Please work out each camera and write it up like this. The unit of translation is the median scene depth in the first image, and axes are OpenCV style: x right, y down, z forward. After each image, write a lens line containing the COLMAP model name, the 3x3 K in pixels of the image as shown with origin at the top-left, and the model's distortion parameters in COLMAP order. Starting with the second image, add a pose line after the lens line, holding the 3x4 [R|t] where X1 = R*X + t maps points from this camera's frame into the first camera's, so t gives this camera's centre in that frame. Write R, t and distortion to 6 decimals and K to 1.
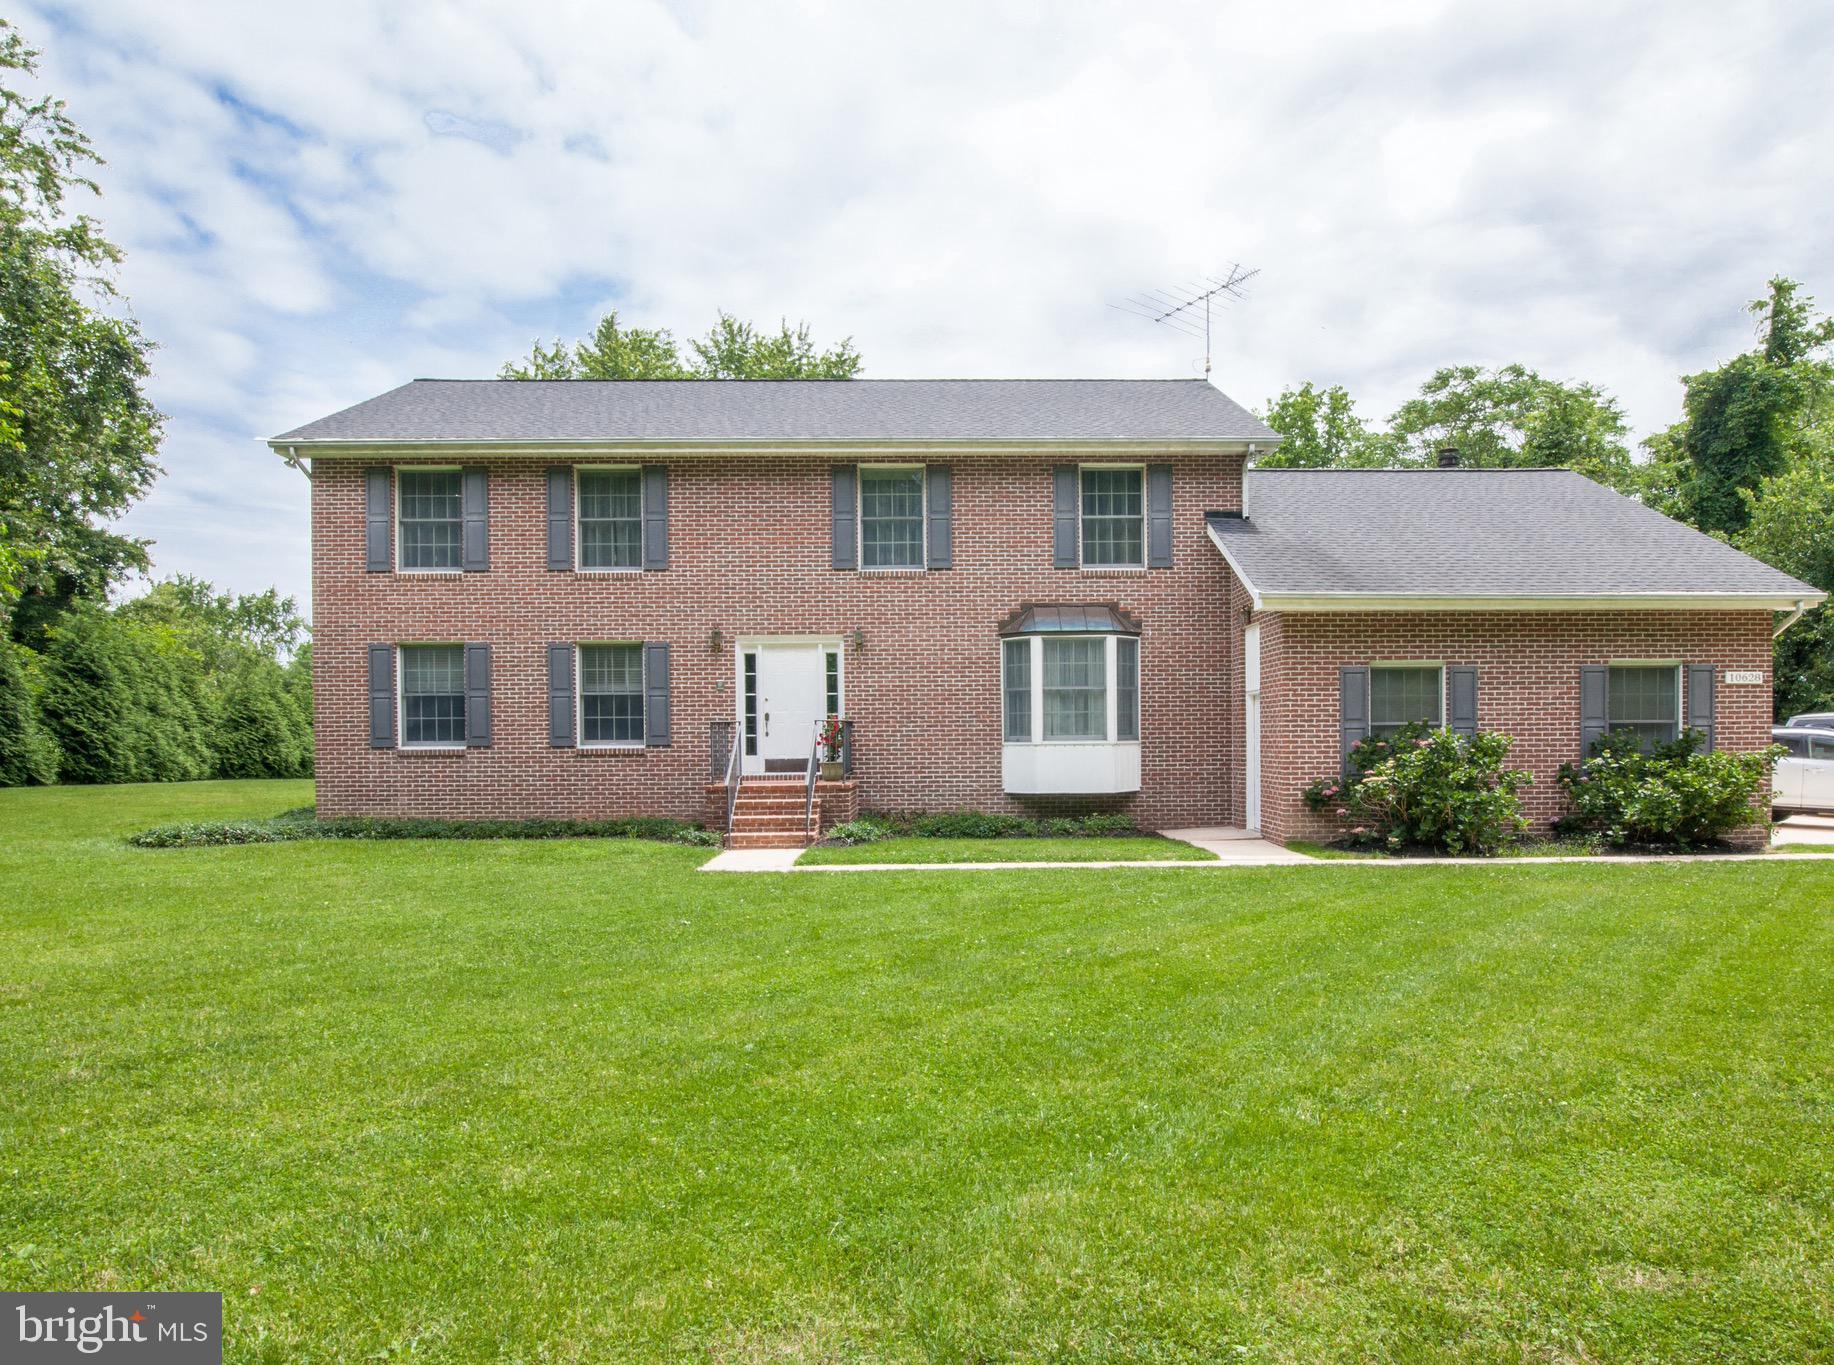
lens RADIAL K [[1078.4, 0, 951.2], [0, 1078.4, 723.7], [0, 0, 1]] dist [-0.007379, -0.007176]
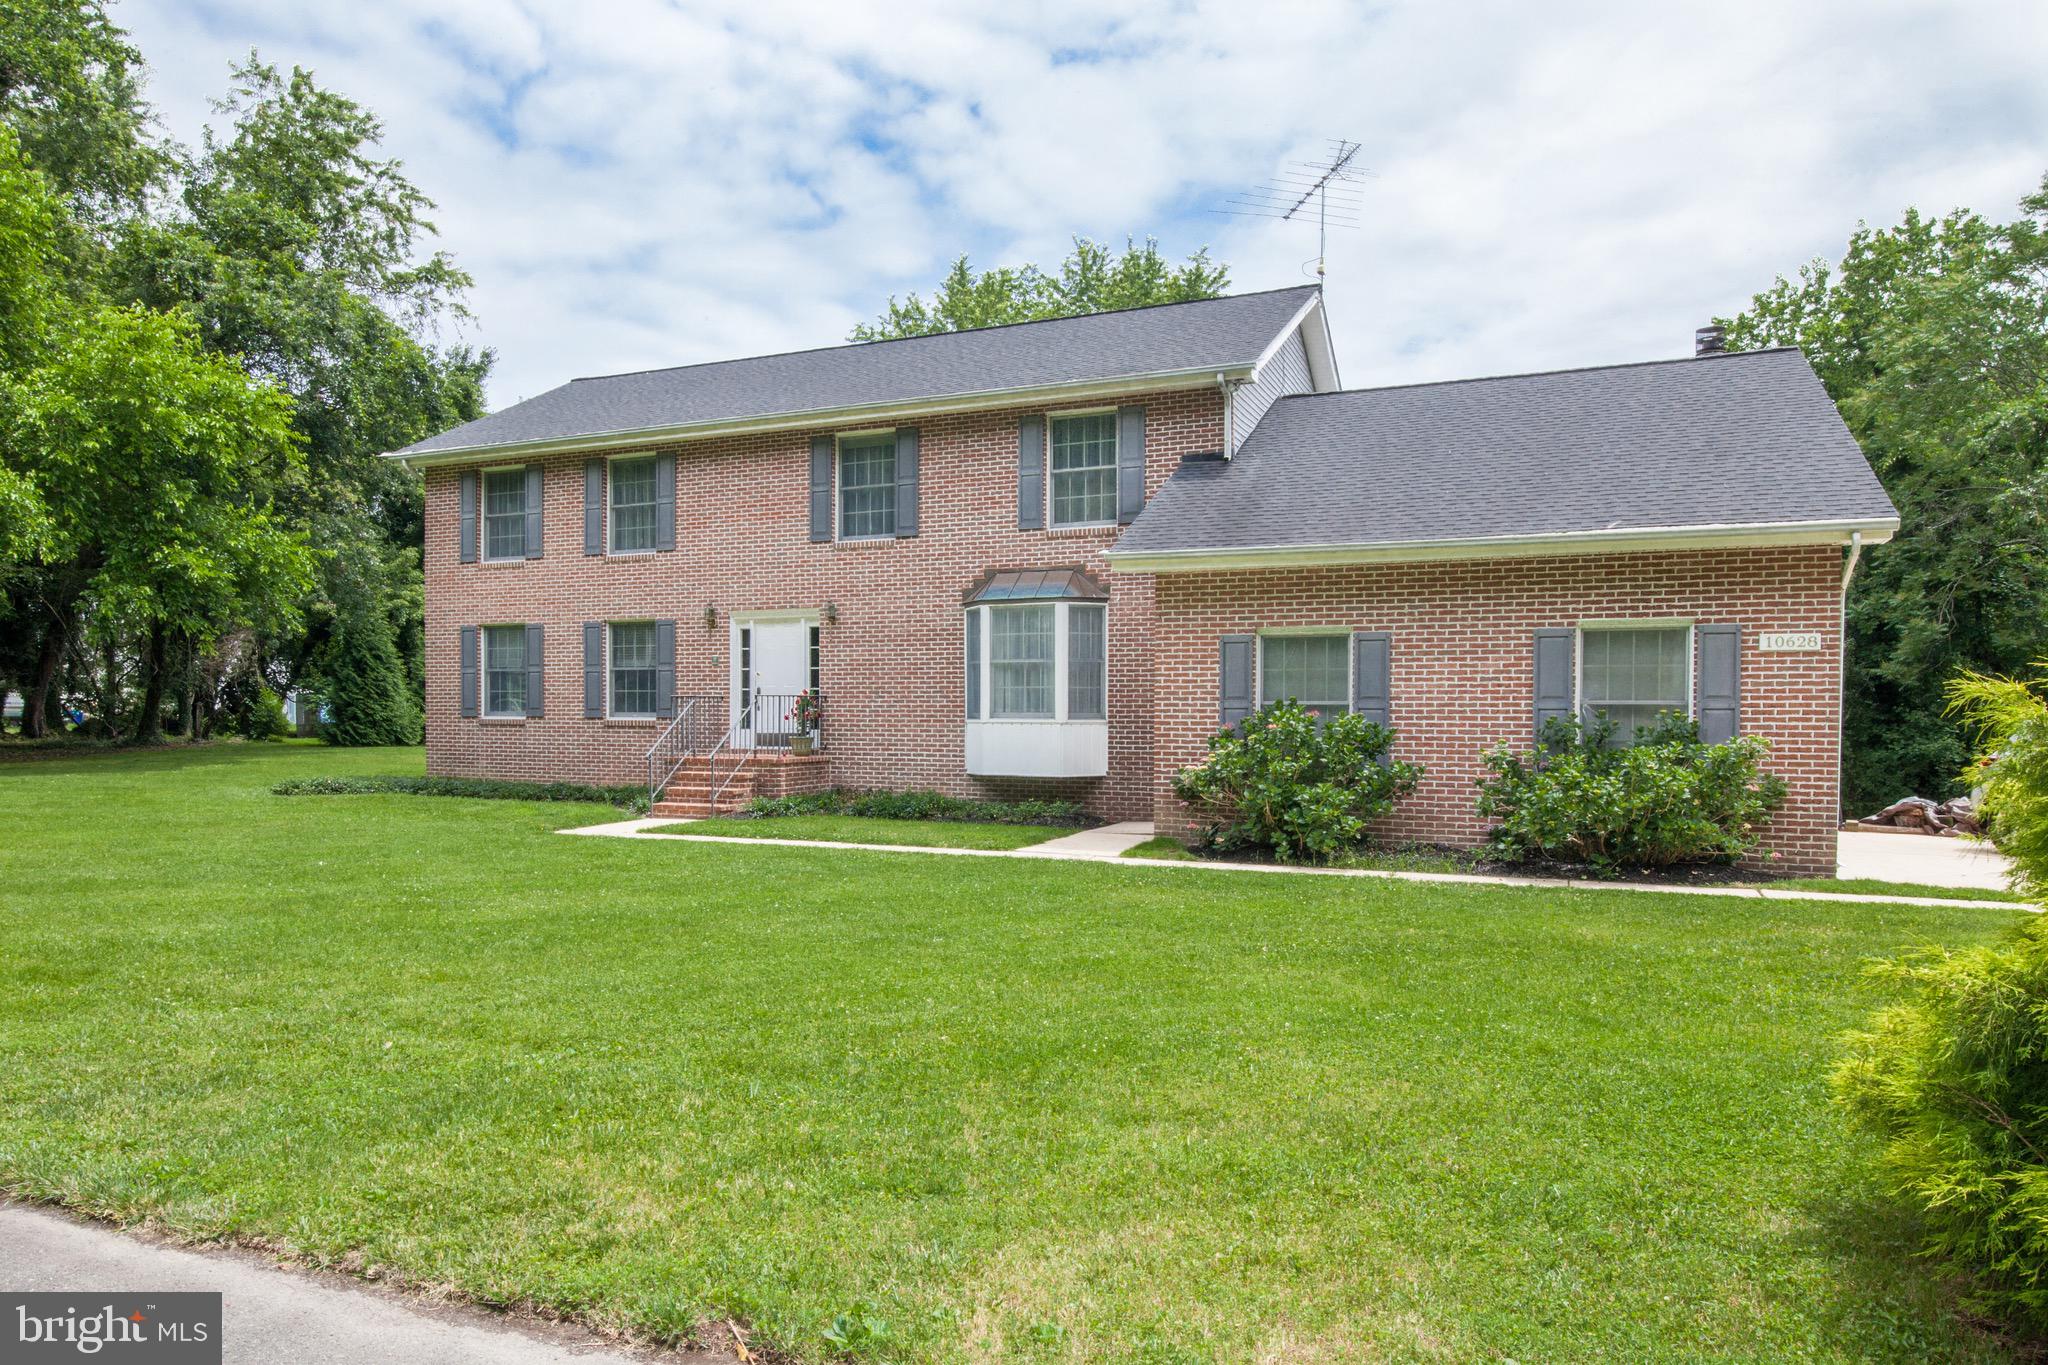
lens RADIAL K [[1290.6, 0, 1024.5], [0, 1290.6, 697.4], [0, 0, 1]] dist [0.000413, 0.001742]
pose [[0.904573, 0.006256, -0.426272, 0.573726], [-0.006026, 0.999980, 0.001889, -0.004289], [0.426276, 0.000860, 0.904593, 0.012801]]
